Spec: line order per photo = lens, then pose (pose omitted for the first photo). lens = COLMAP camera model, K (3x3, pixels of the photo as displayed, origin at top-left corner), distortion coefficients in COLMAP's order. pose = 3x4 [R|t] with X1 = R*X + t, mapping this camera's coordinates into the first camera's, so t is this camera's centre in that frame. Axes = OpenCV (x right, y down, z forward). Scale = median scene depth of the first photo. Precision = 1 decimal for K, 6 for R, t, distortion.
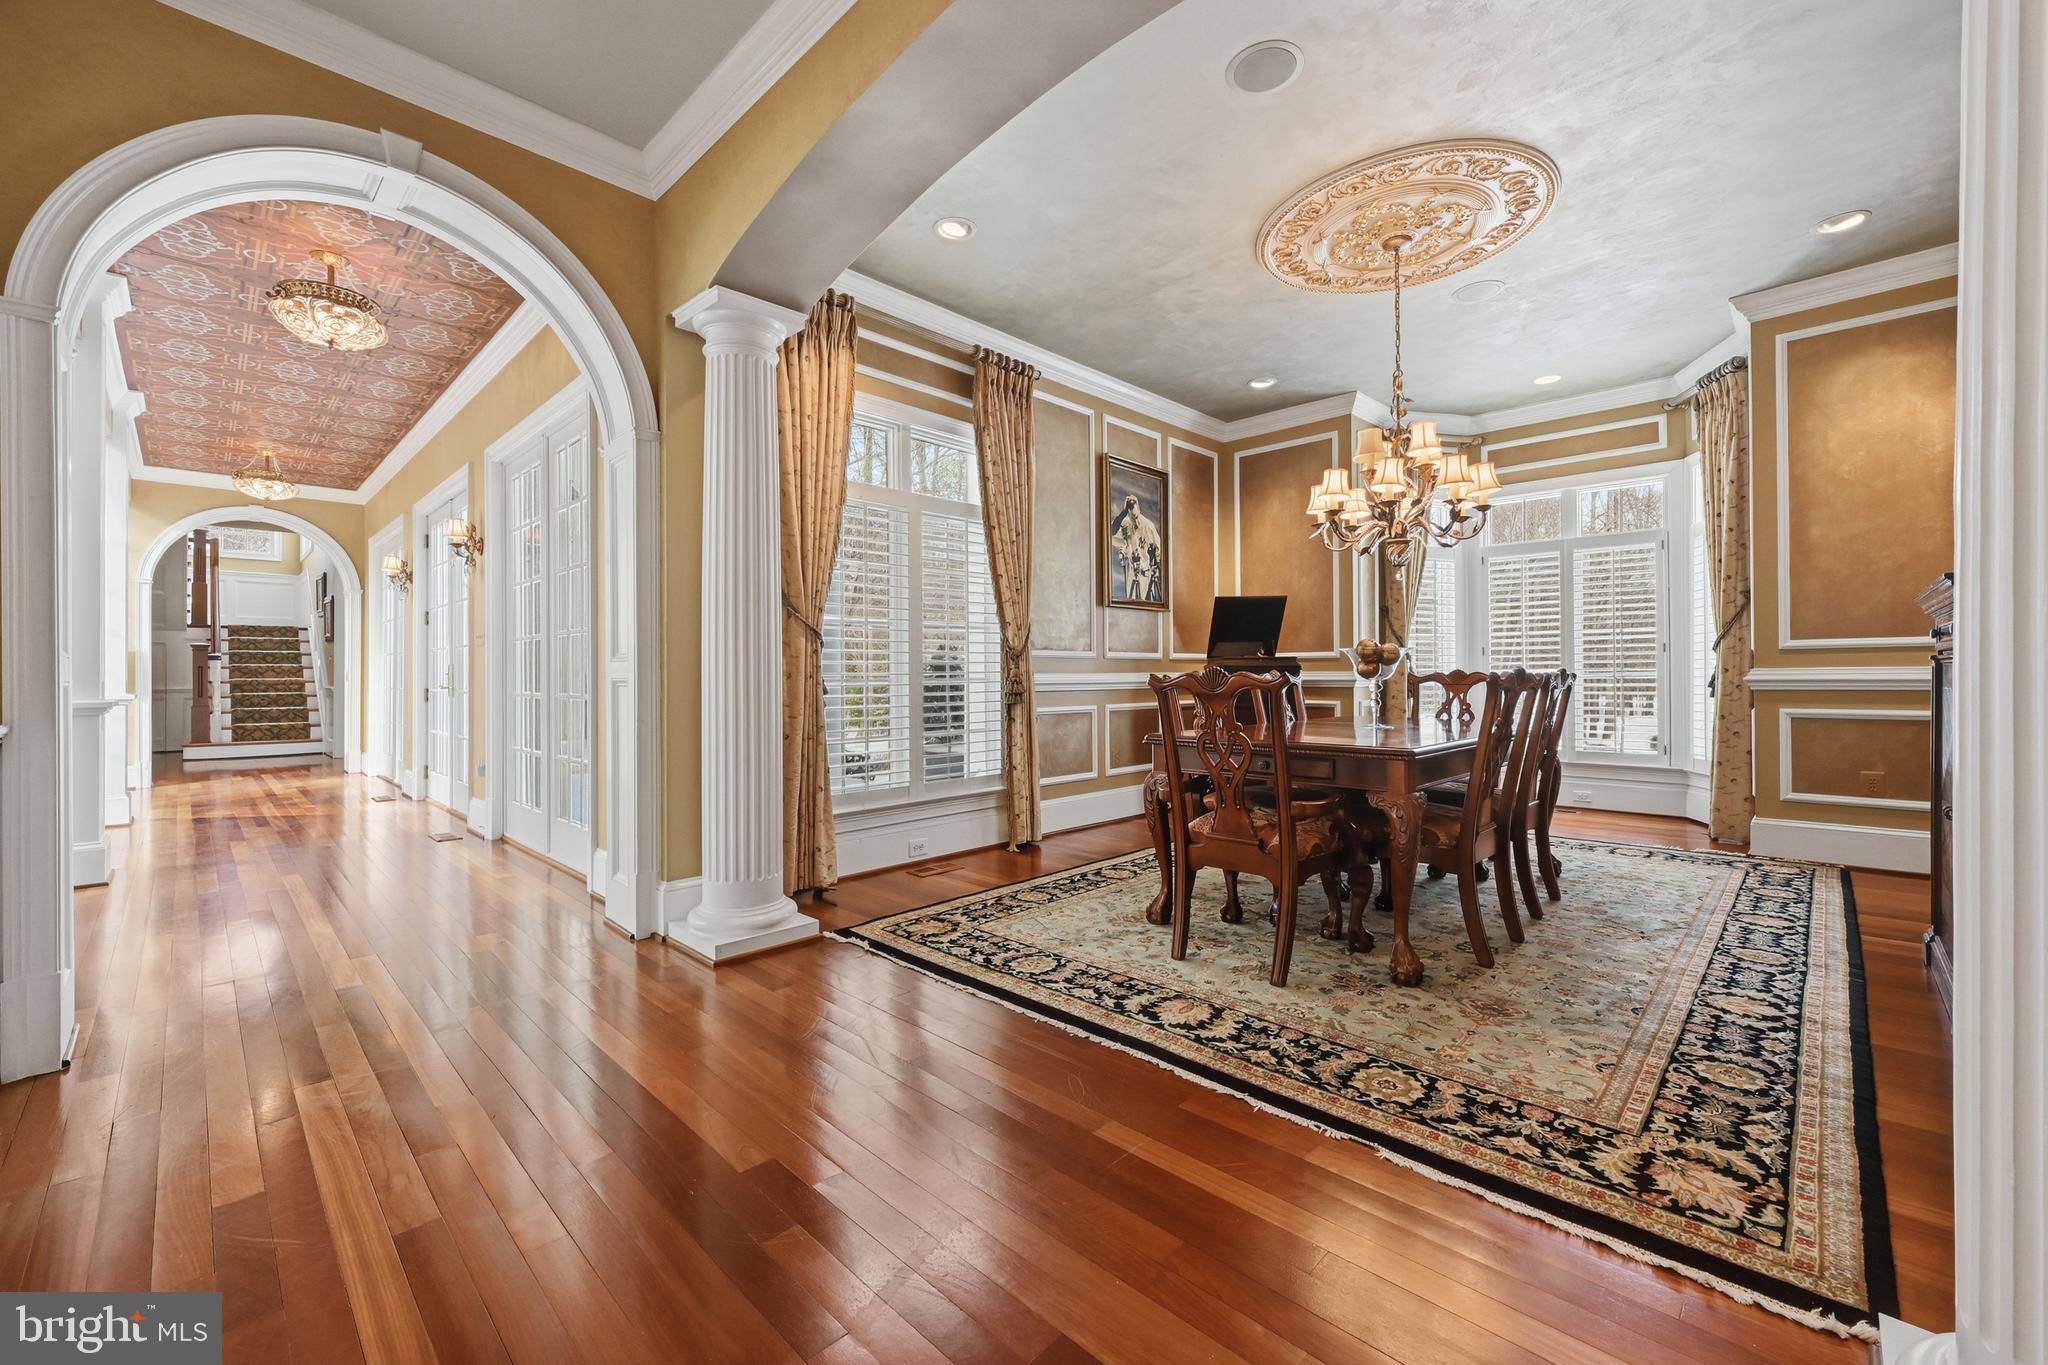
lens RADIAL K [[816.2, 0, 1027.3], [0, 816.2, 673.2], [0, 0, 1]] dist [0.000016, -0.000523]
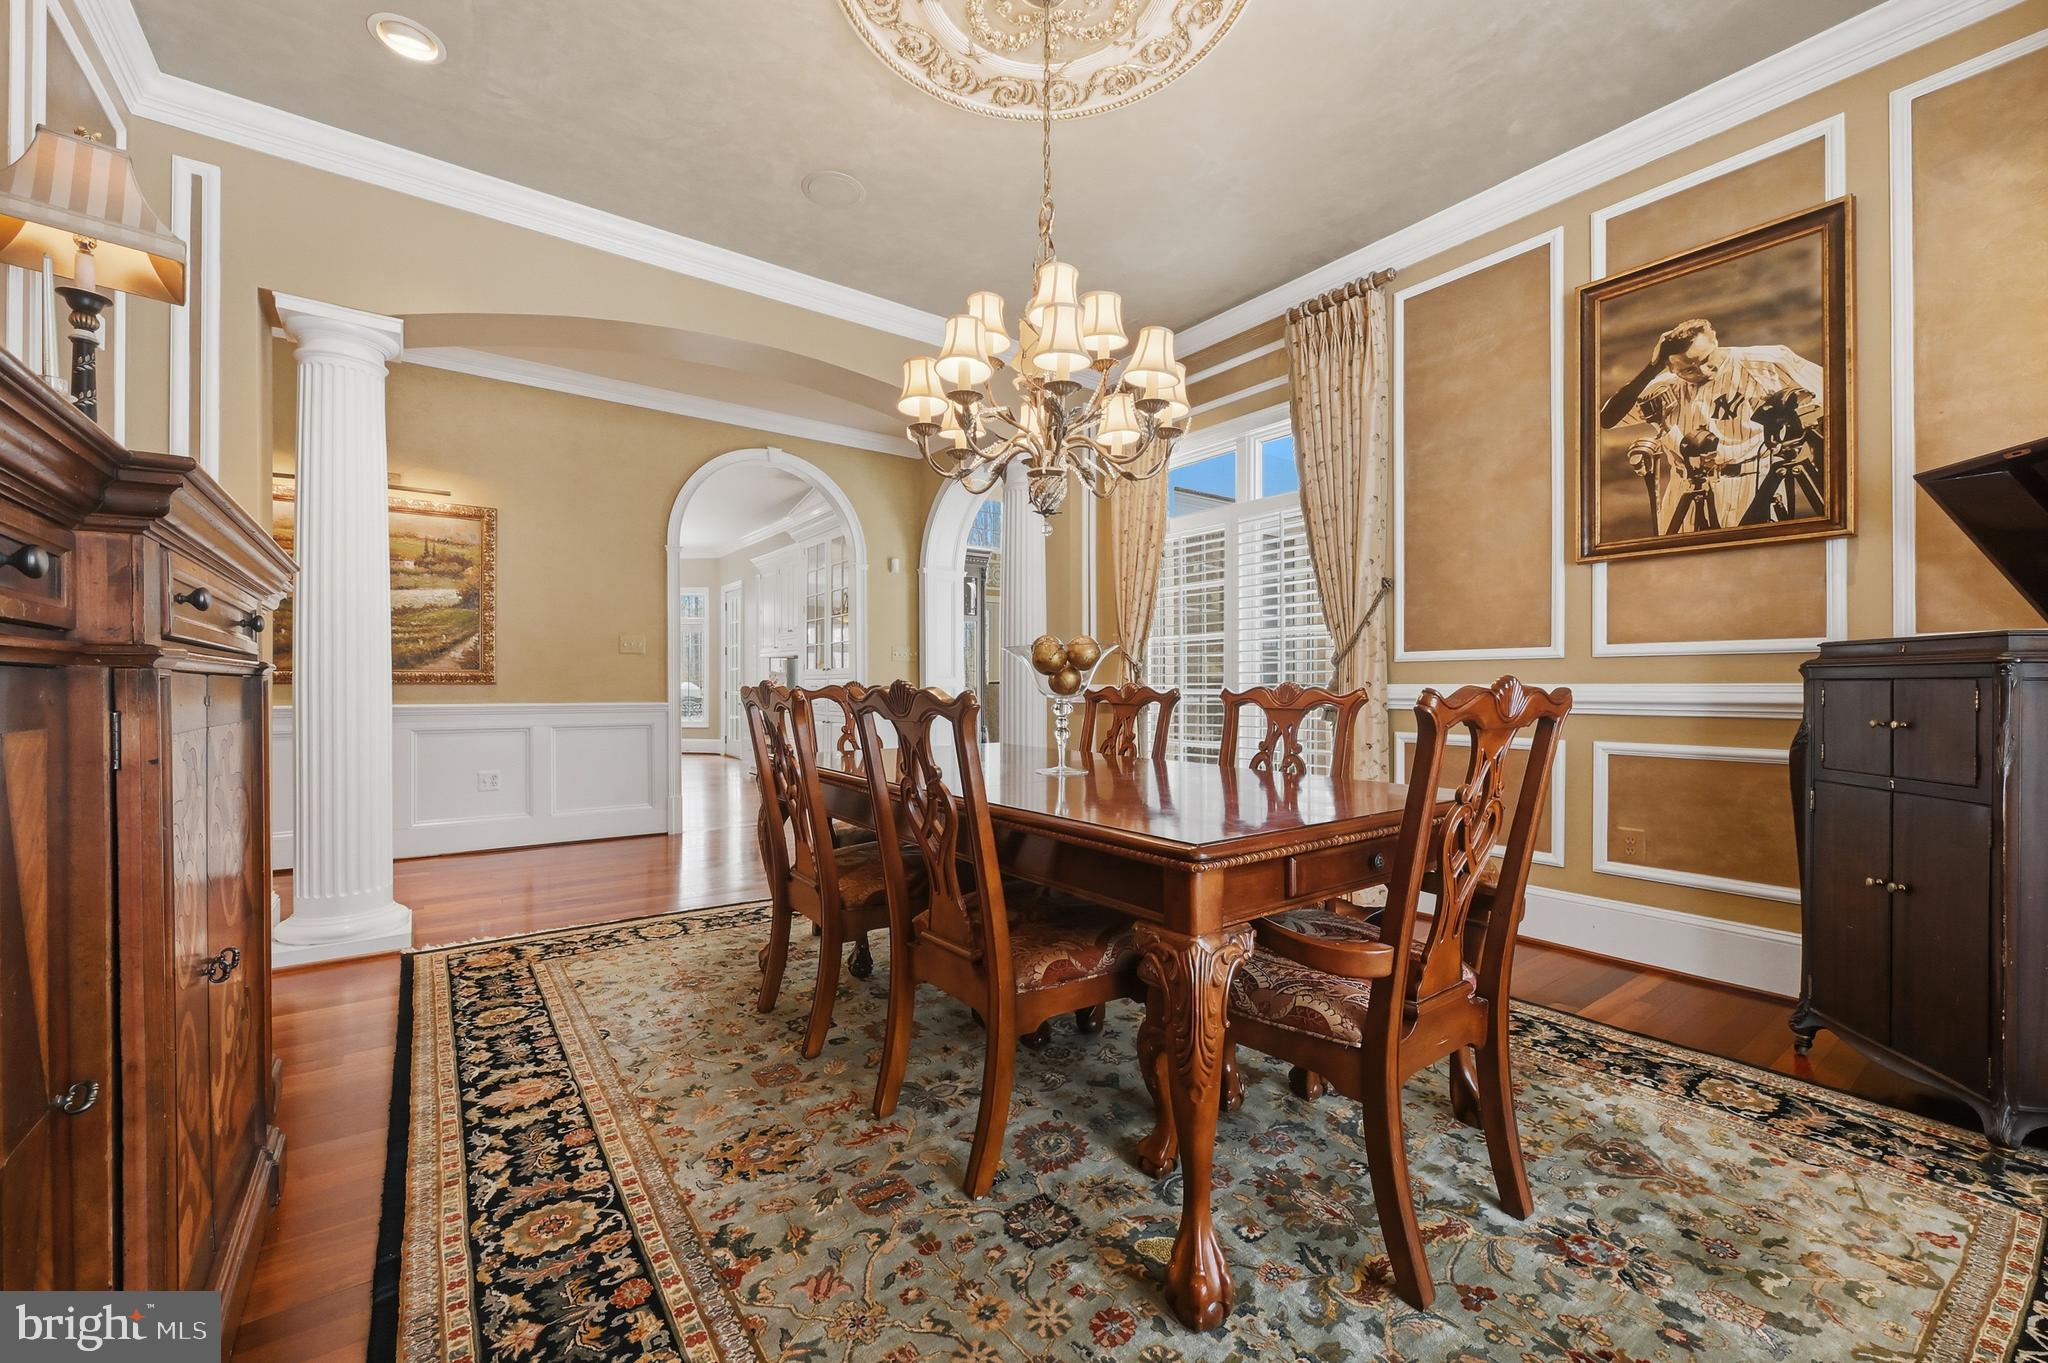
lens RADIAL K [[808.9, 0, 1027.6], [0, 808.9, 697.1], [0, 0, 1]] dist [-0.003917, 0.000056]
pose [[-0.151535, 0.019229, -0.988265, 1.231262], [0.002256, 0.999815, 0.019108, -0.004986], [0.988449, 0.000666, -0.151550, 1.252804]]
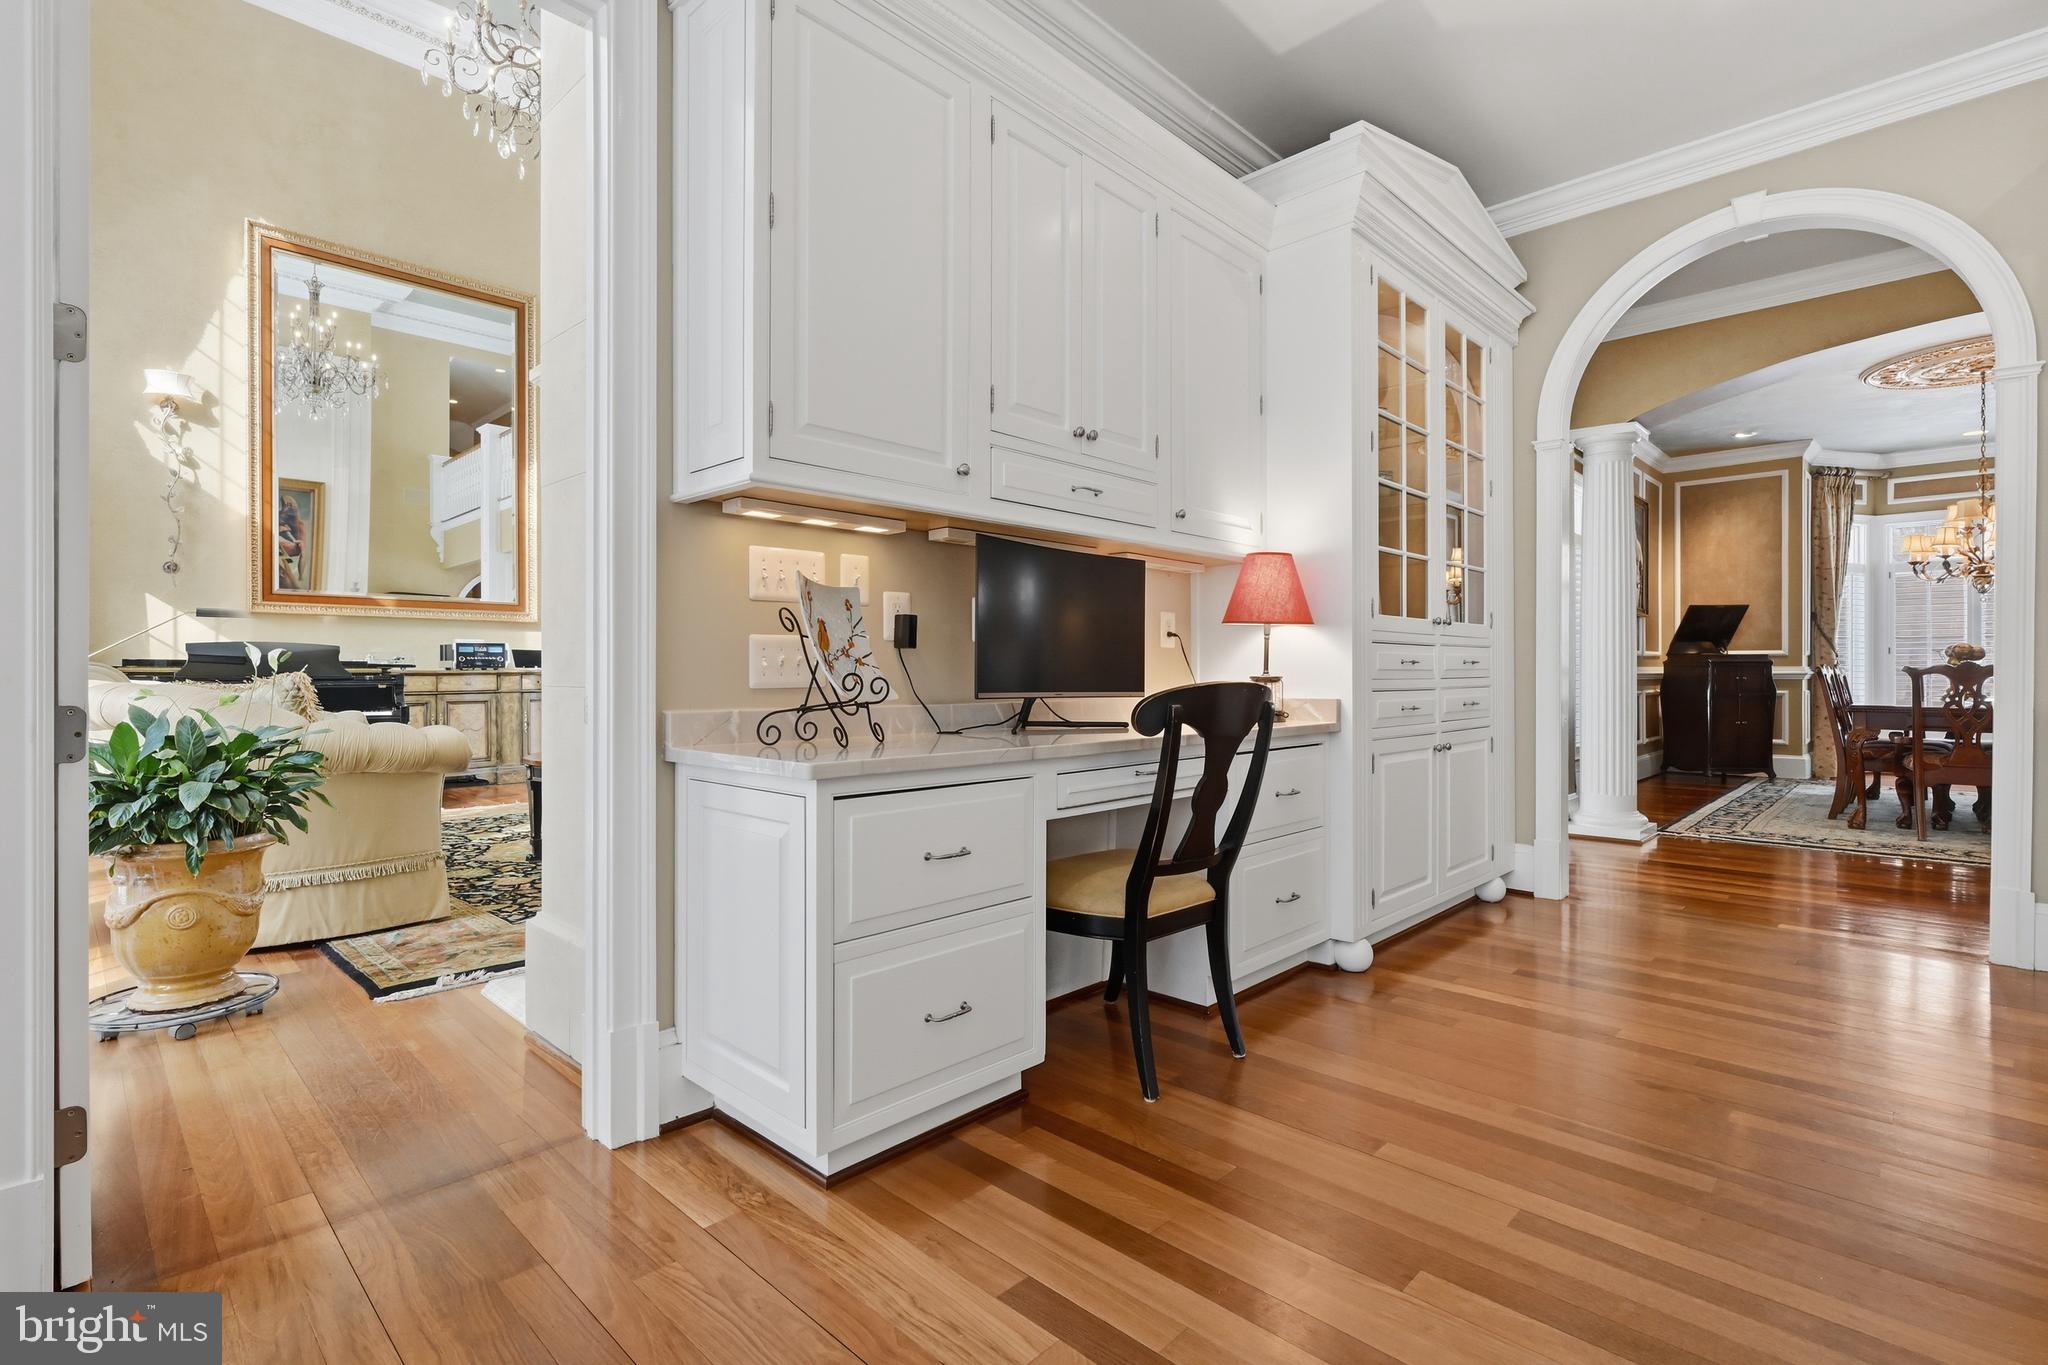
lens RADIAL K [[955.7, 0, 1040.9], [0, 955.7, 669.1], [0, 0, 1]] dist [0.012885, 0.000121]
pose [[0.999783, 0.005258, 0.020179, -1.465083], [-0.005250, 0.999986, -0.000446, 0.015763], [-0.020181, 0.000340, 0.999796, -0.805745]]
